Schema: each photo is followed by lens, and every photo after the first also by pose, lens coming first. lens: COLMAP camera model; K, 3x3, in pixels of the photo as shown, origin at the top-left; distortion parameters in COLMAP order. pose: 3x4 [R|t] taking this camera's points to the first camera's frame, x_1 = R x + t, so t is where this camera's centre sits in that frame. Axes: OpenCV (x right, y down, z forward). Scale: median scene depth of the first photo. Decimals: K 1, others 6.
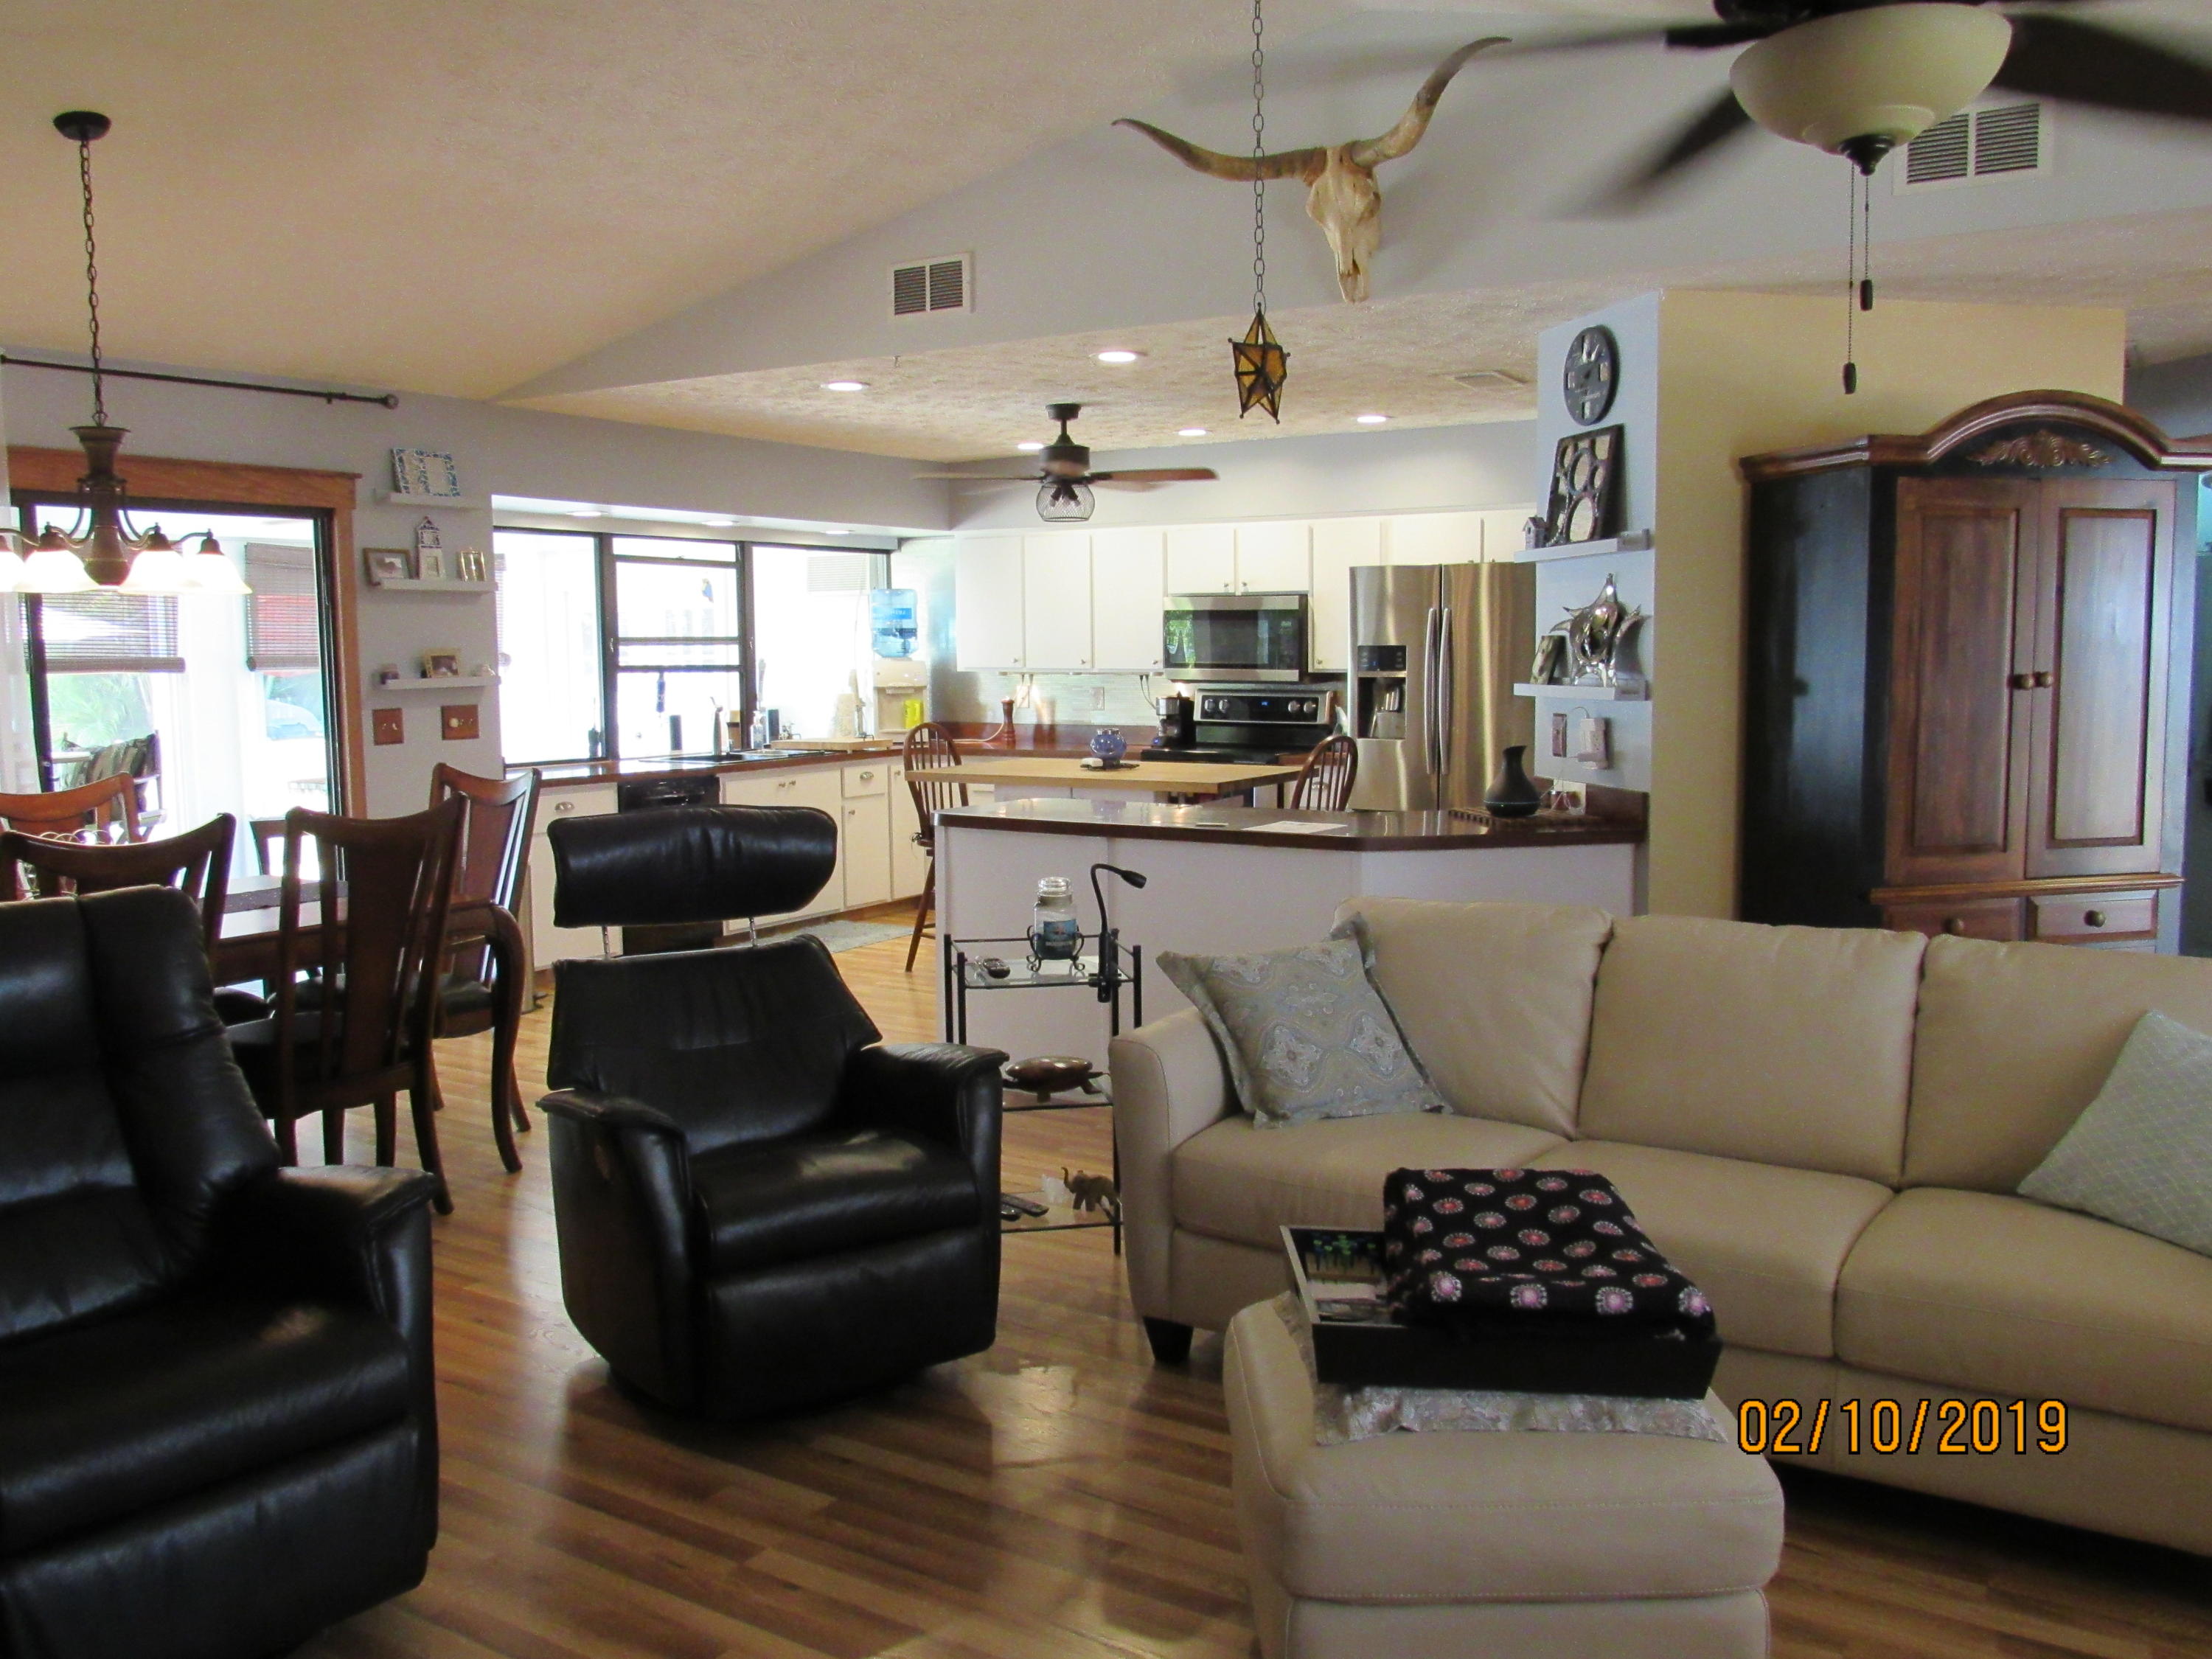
lens RADIAL K [[1821.9, 0, 1106.8], [0, 1821.9, 819.5], [0, 0, 1]] dist [-0.015901, 0.005341]
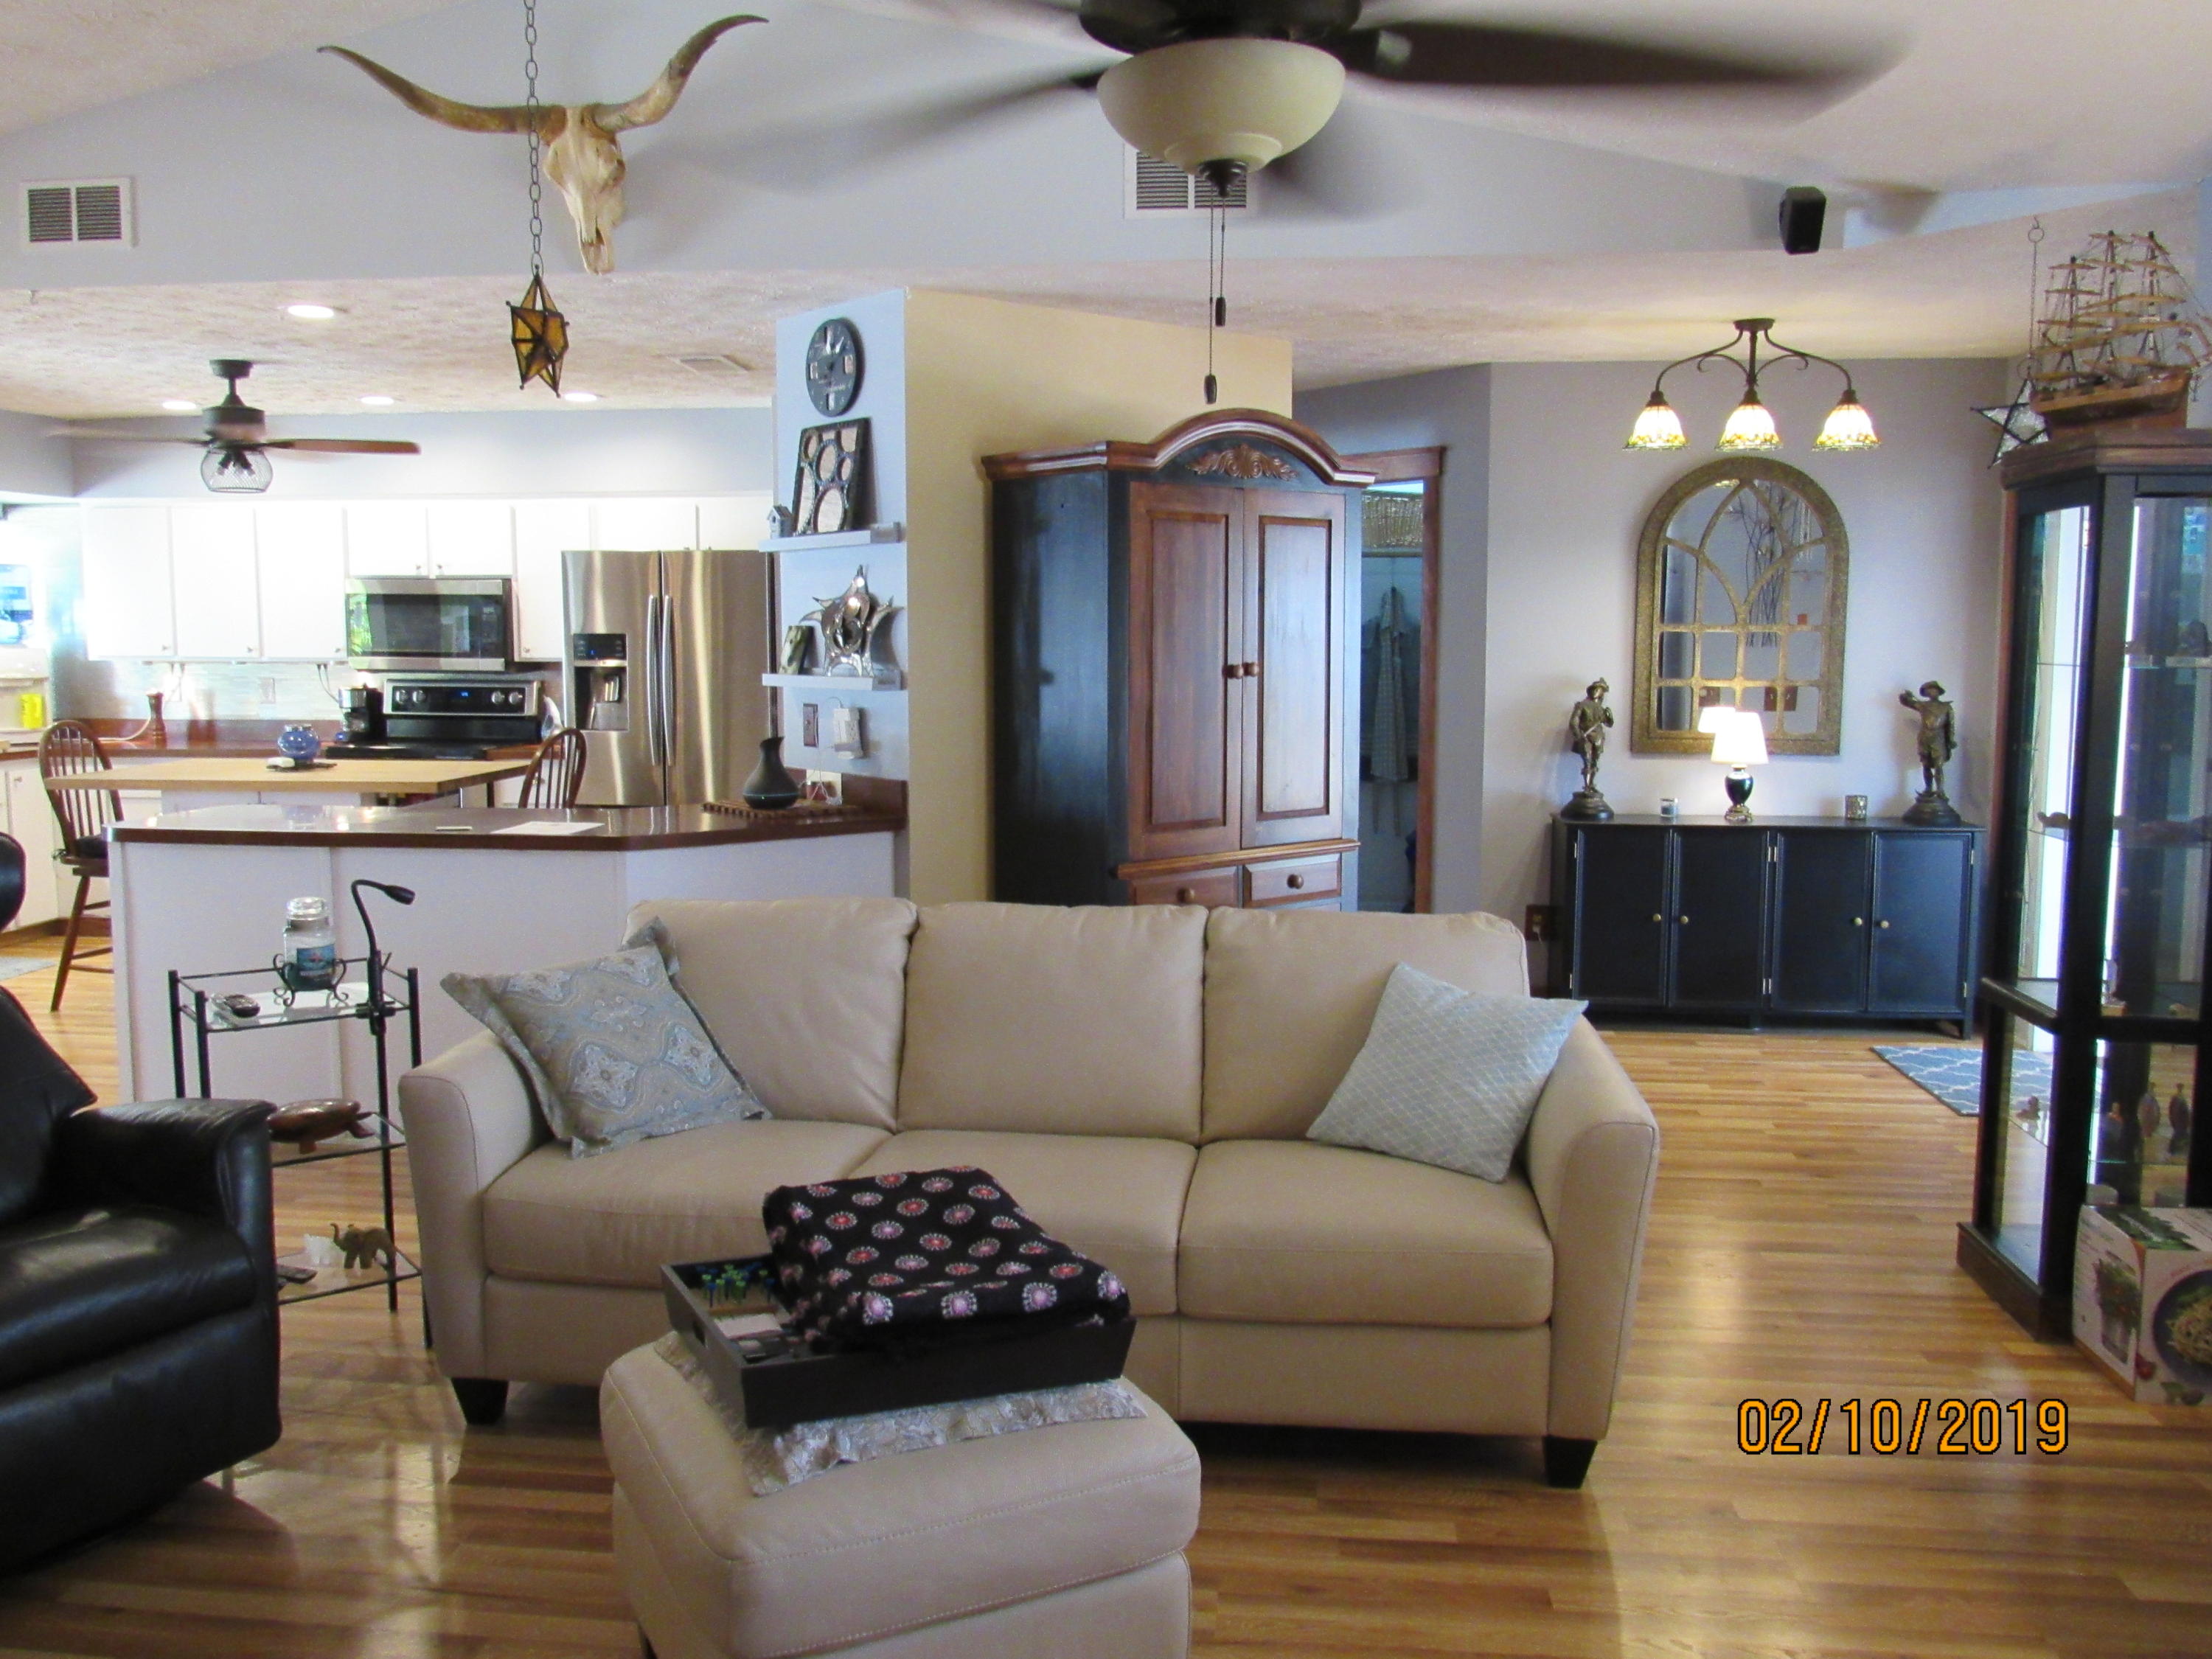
lens RADIAL K [[1814.9, 0, 1102.5], [0, 1814.9, 824.2], [0, 0, 1]] dist [-0.039821, 0.024047]
pose [[0.898559, -0.038735, 0.437140, -0.052398], [0.034028, 0.999248, 0.018597, -0.005874], [-0.437531, -0.001835, 0.899201, 0.039298]]
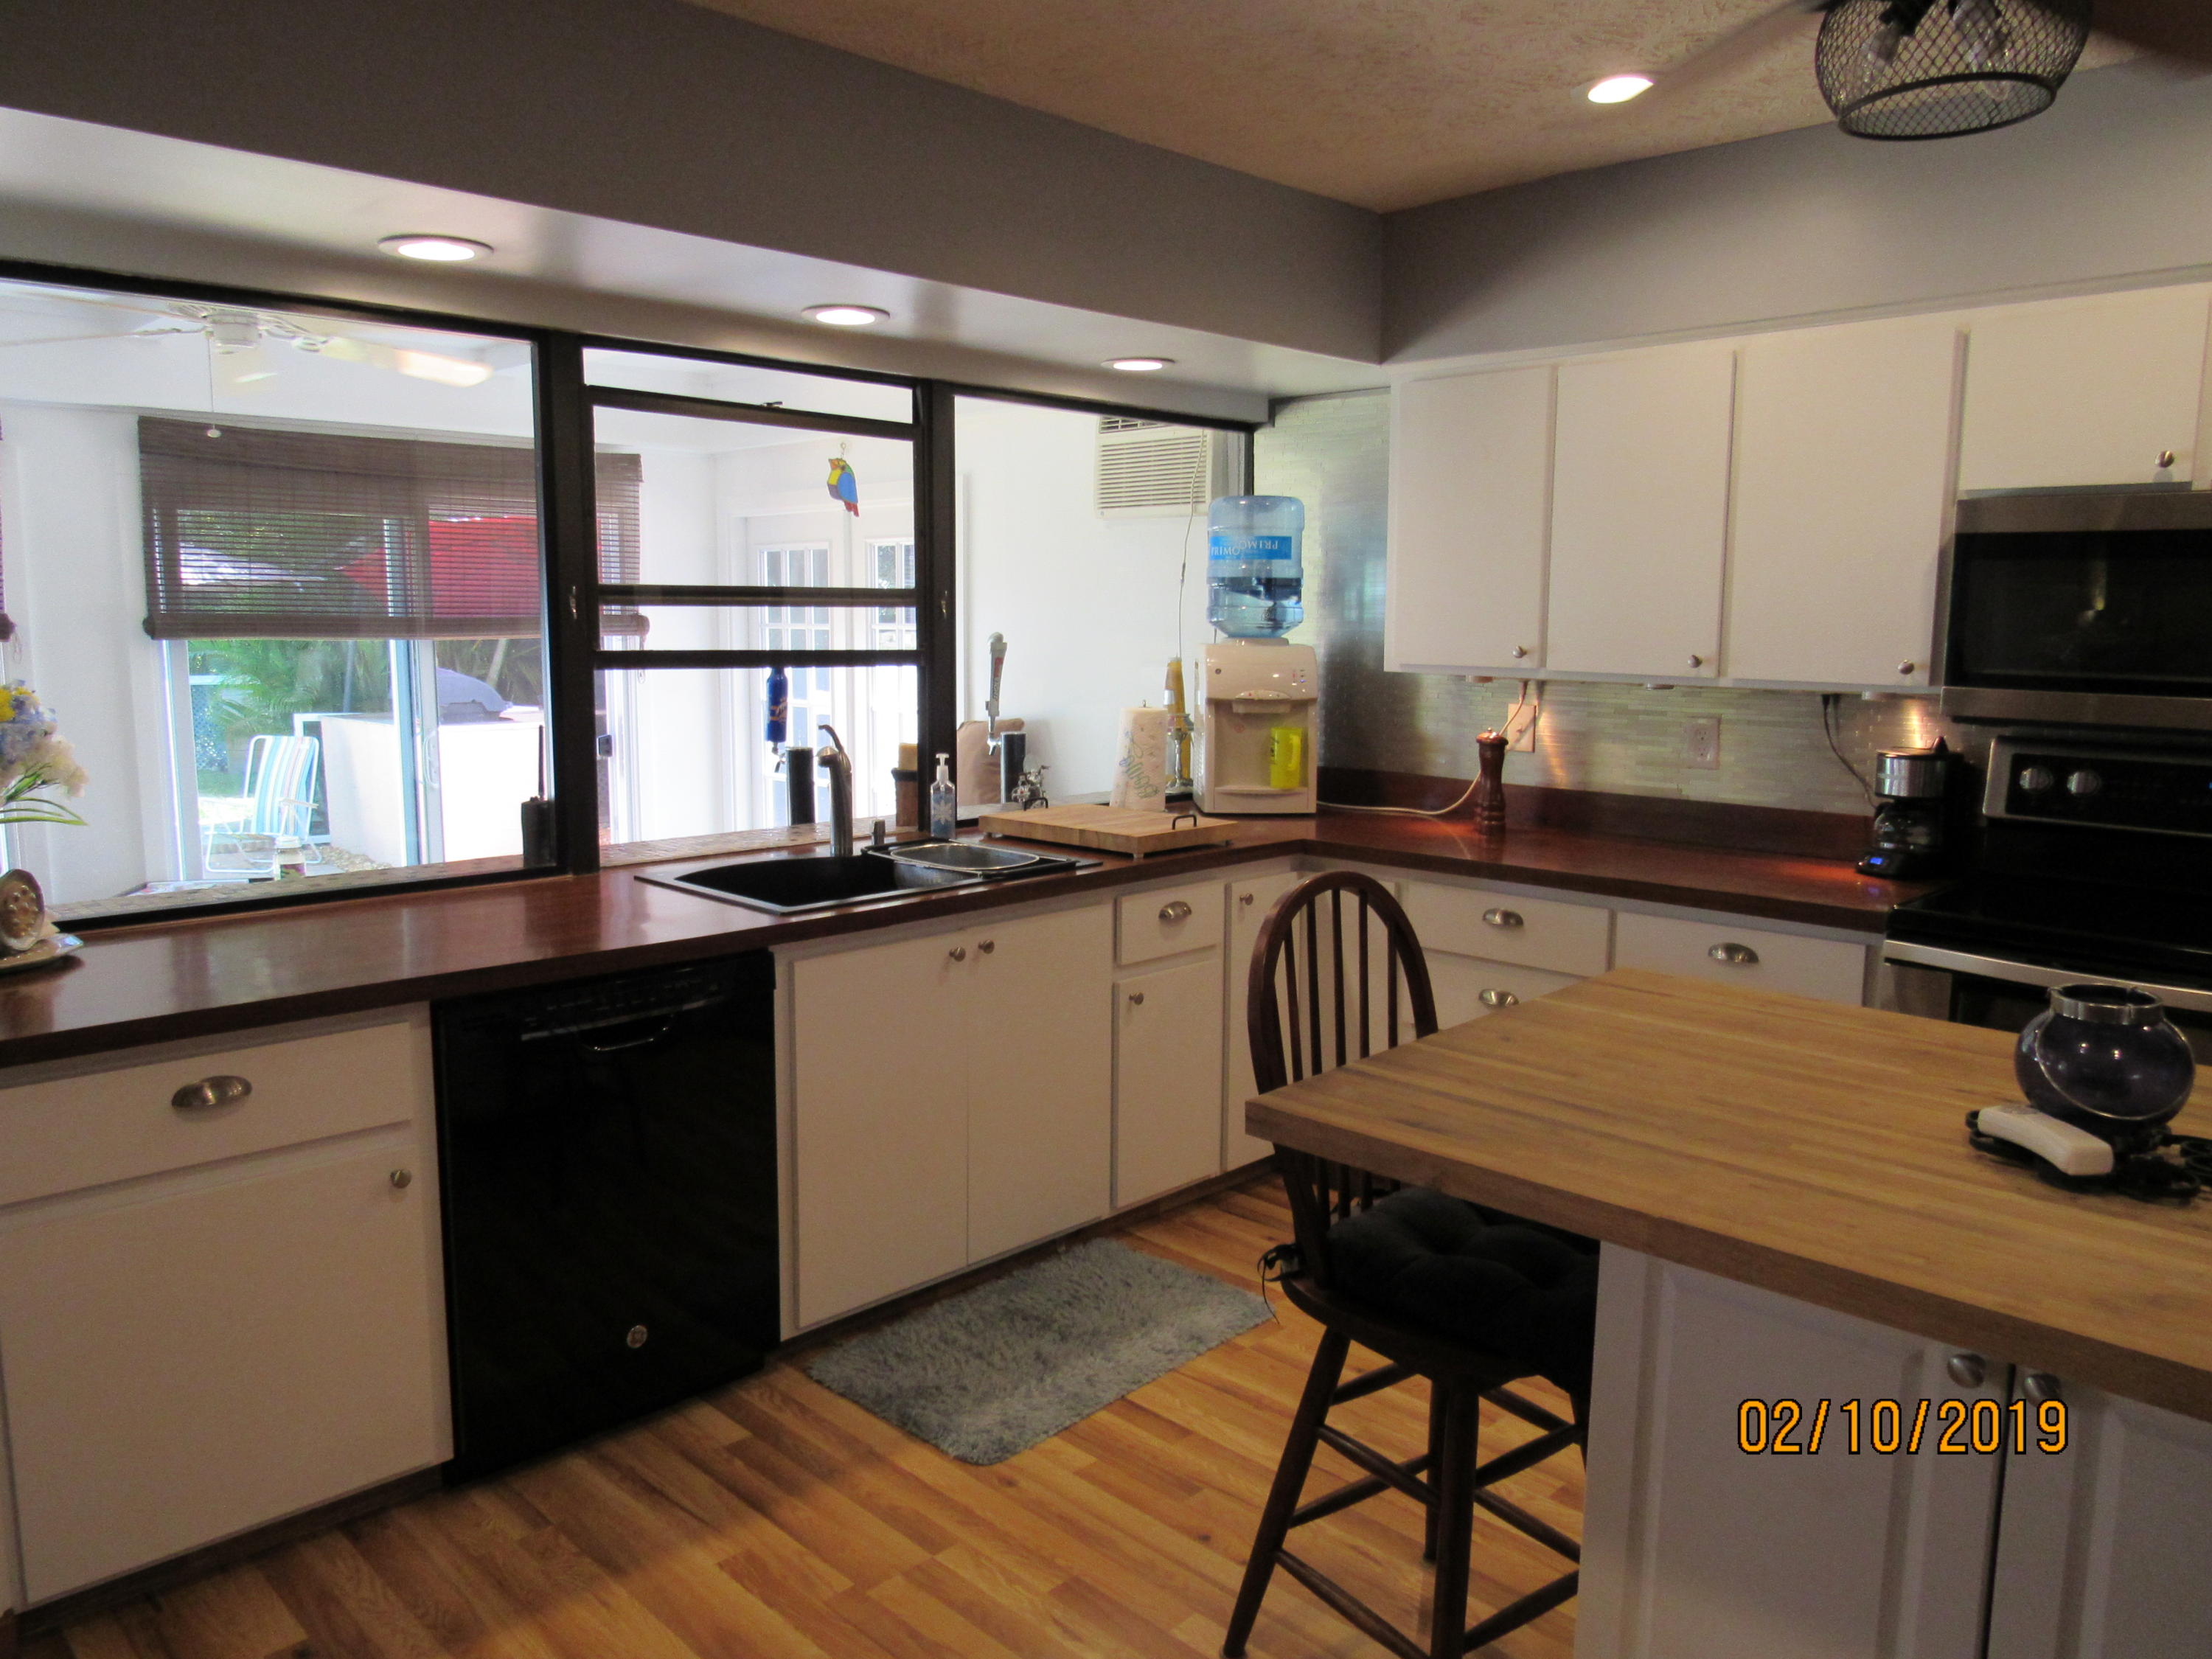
lens RADIAL K [[1596.4, 0, 1107.9], [0, 1596.4, 821.8], [0, 0, 1]] dist [-0.015708, 0.000375]
pose [[0.976394, 0.044355, -0.211394, -0.130519], [-0.036490, 0.998494, 0.040964, -0.117749], [0.212893, -0.032283, 0.976542, 1.206335]]
